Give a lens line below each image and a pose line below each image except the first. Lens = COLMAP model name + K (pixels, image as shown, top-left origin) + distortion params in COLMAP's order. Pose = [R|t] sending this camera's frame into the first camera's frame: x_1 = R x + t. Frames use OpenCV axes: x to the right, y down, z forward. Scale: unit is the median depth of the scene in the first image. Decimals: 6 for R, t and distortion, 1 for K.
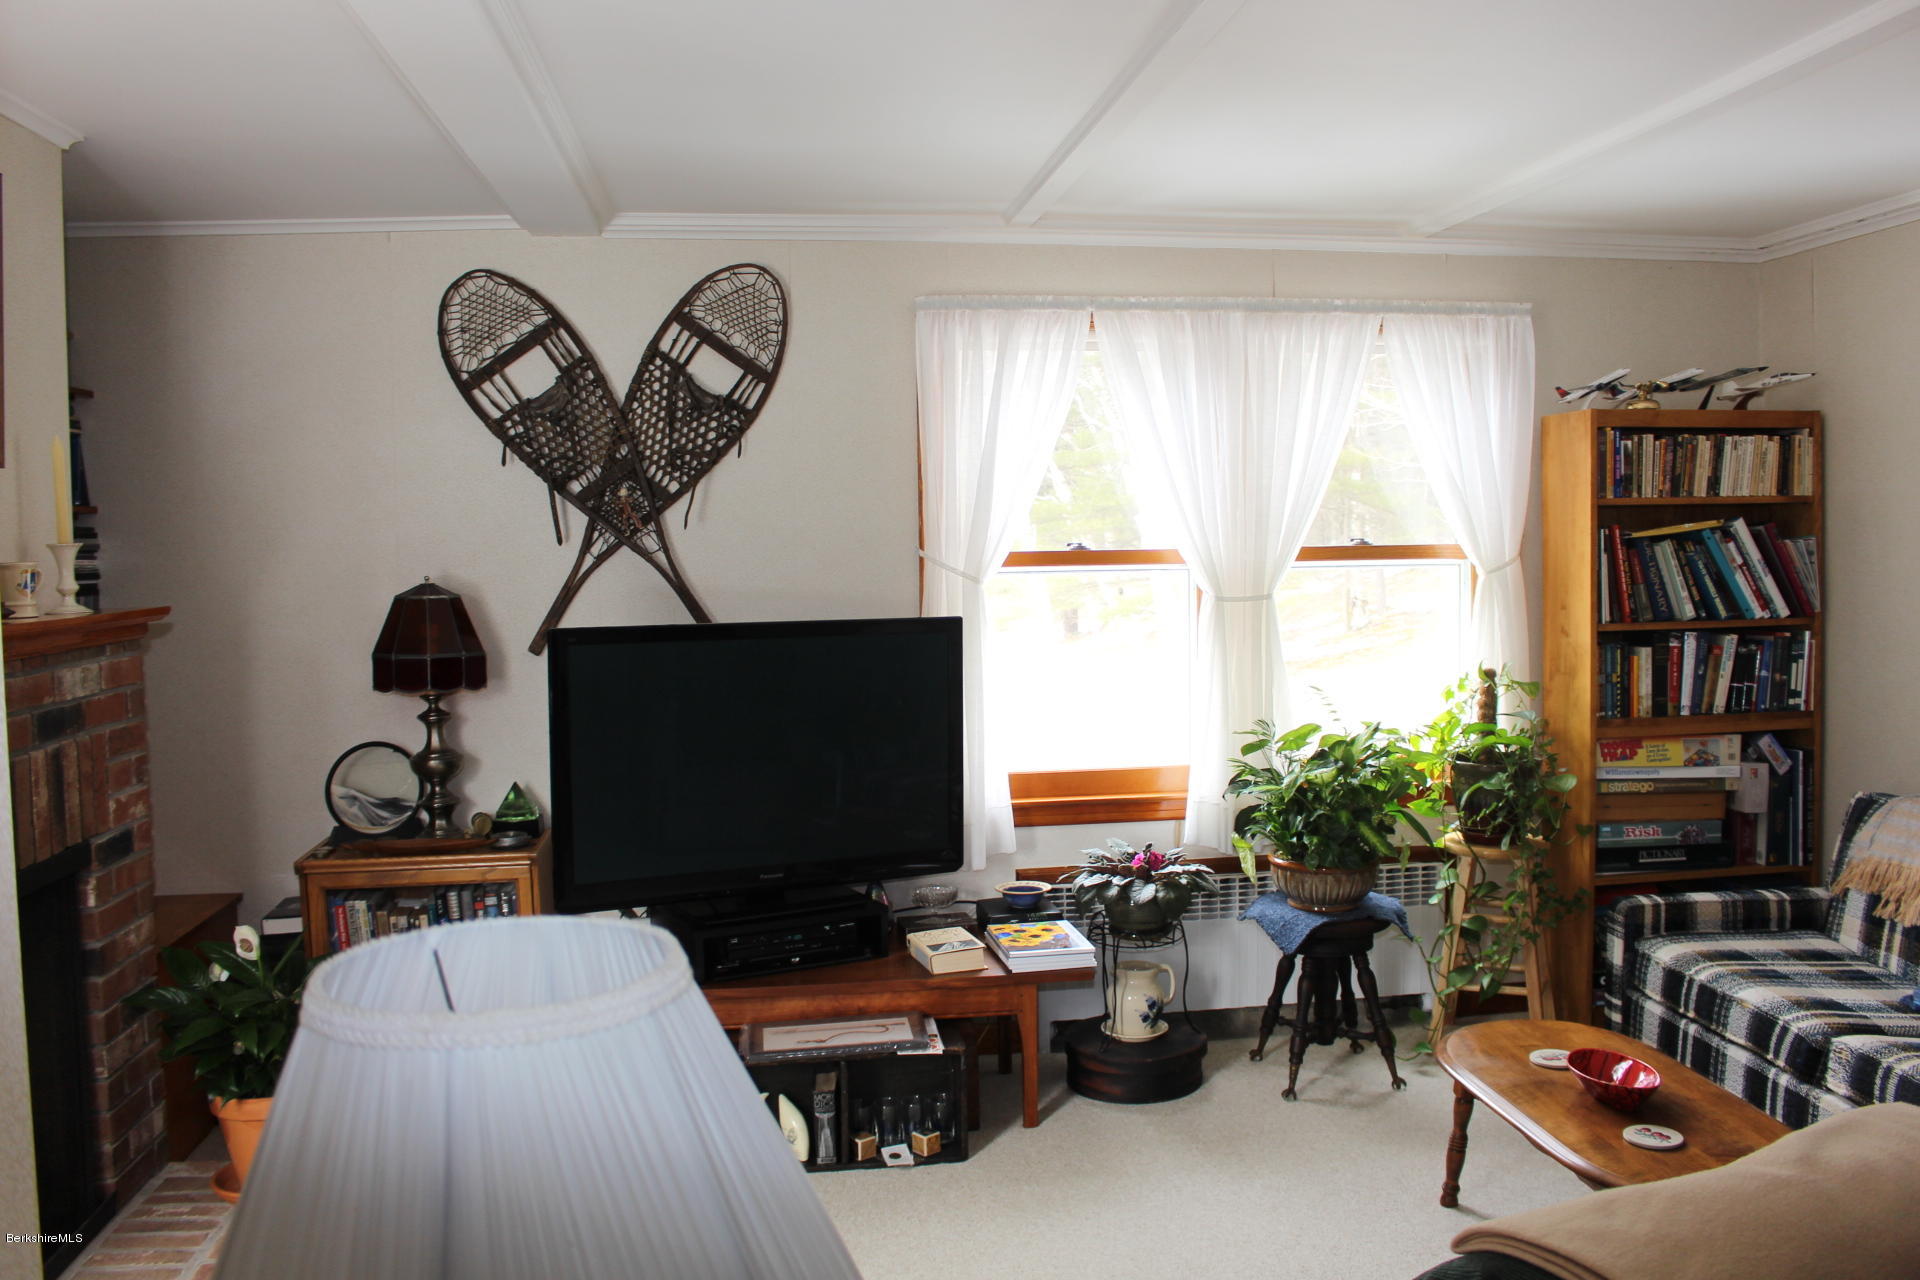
lens RADIAL K [[1610.9, 0, 960.0], [0, 1610.9, 640.0], [0, 0, 1]] dist [-0.147685, 0.122696]
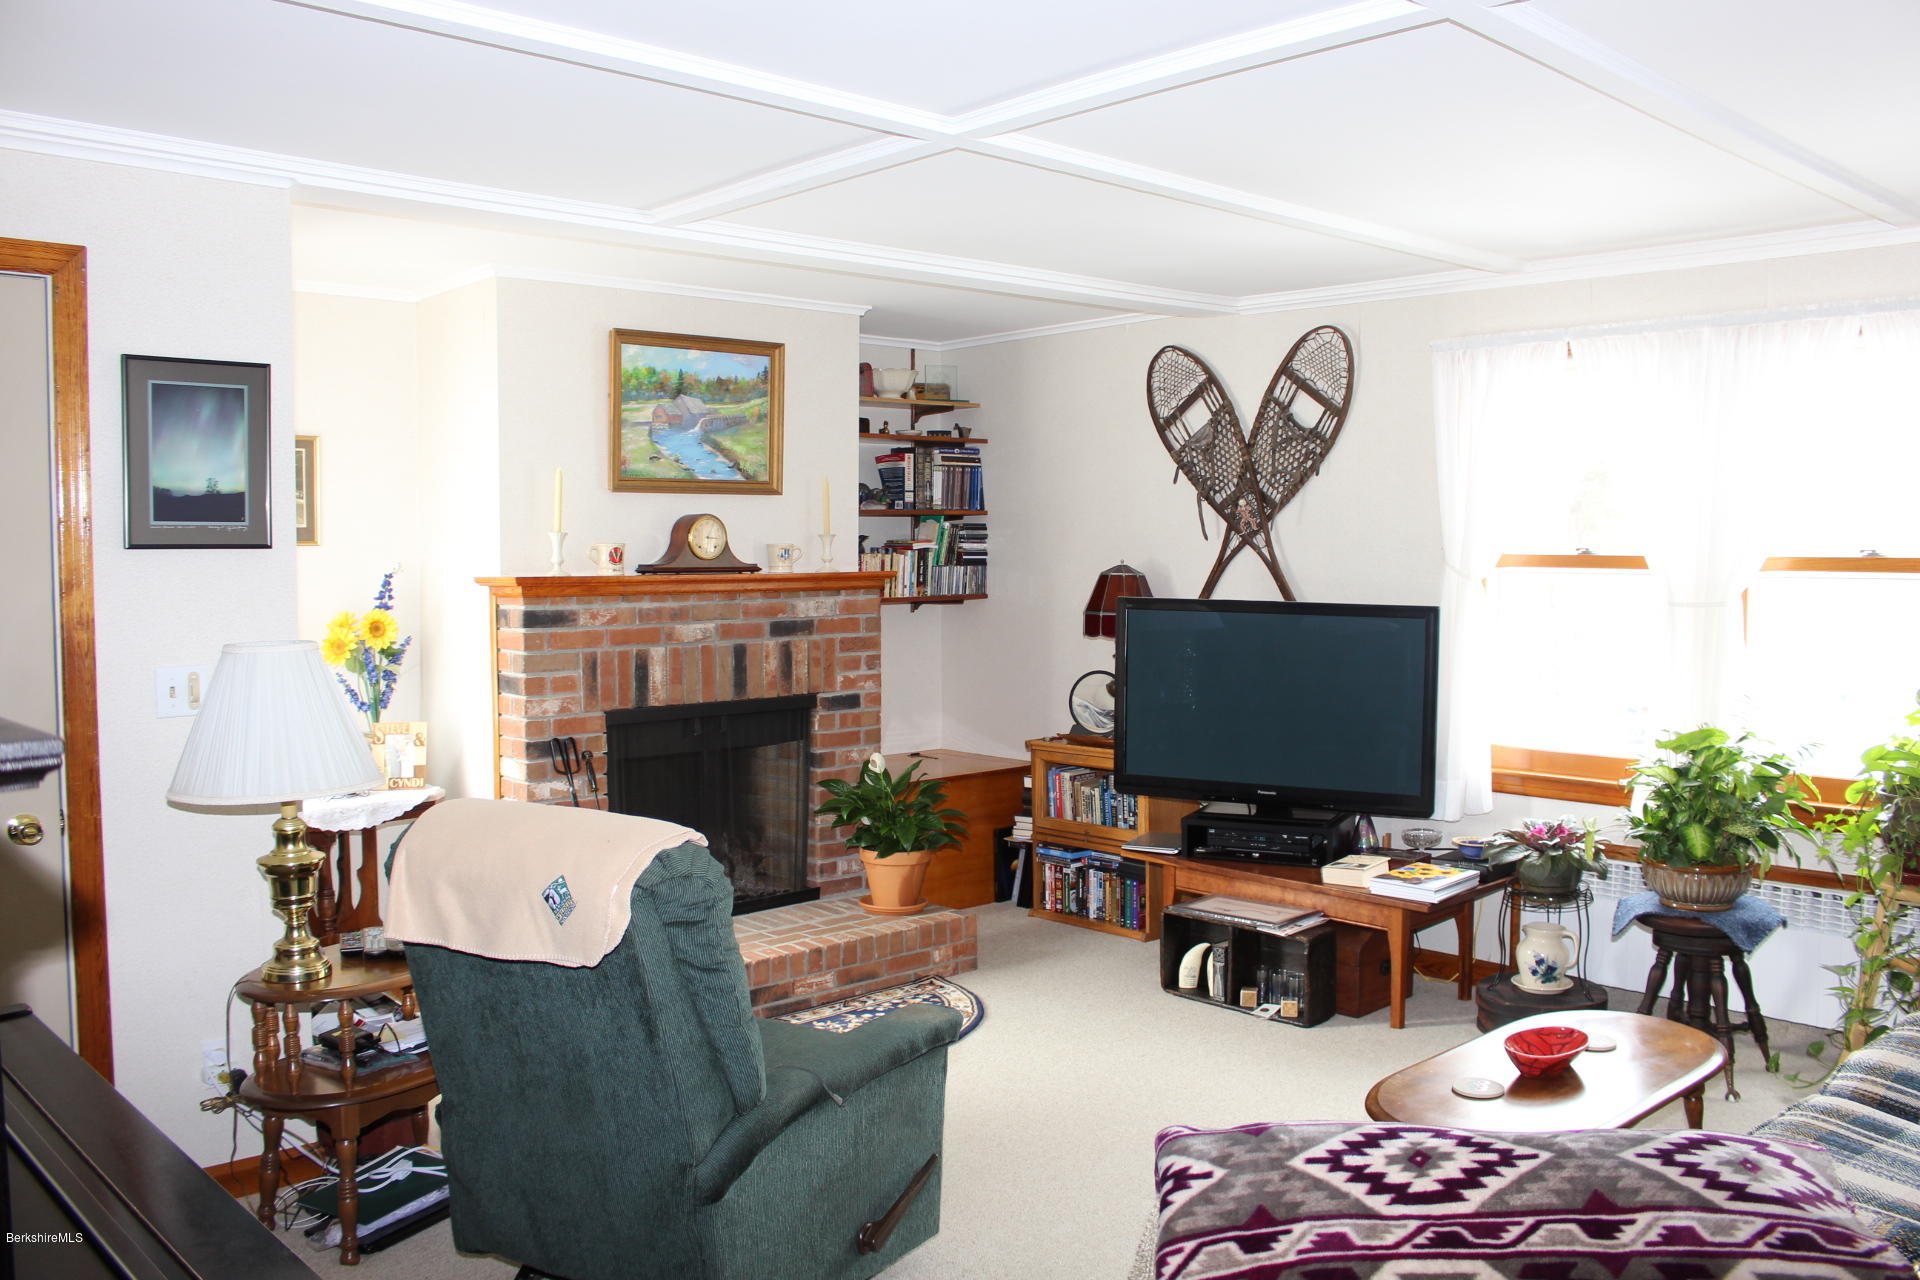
lens RADIAL K [[1610.9, 0, 960.0], [0, 1610.9, 640.0], [0, 0, 1]] dist [-0.147685, 0.122696]
pose [[0.570009, 0.065164, -0.819050, 0.768020], [-0.062339, 0.997407, 0.035970, -0.010071], [0.819270, 0.030555, 0.572593, 0.028796]]
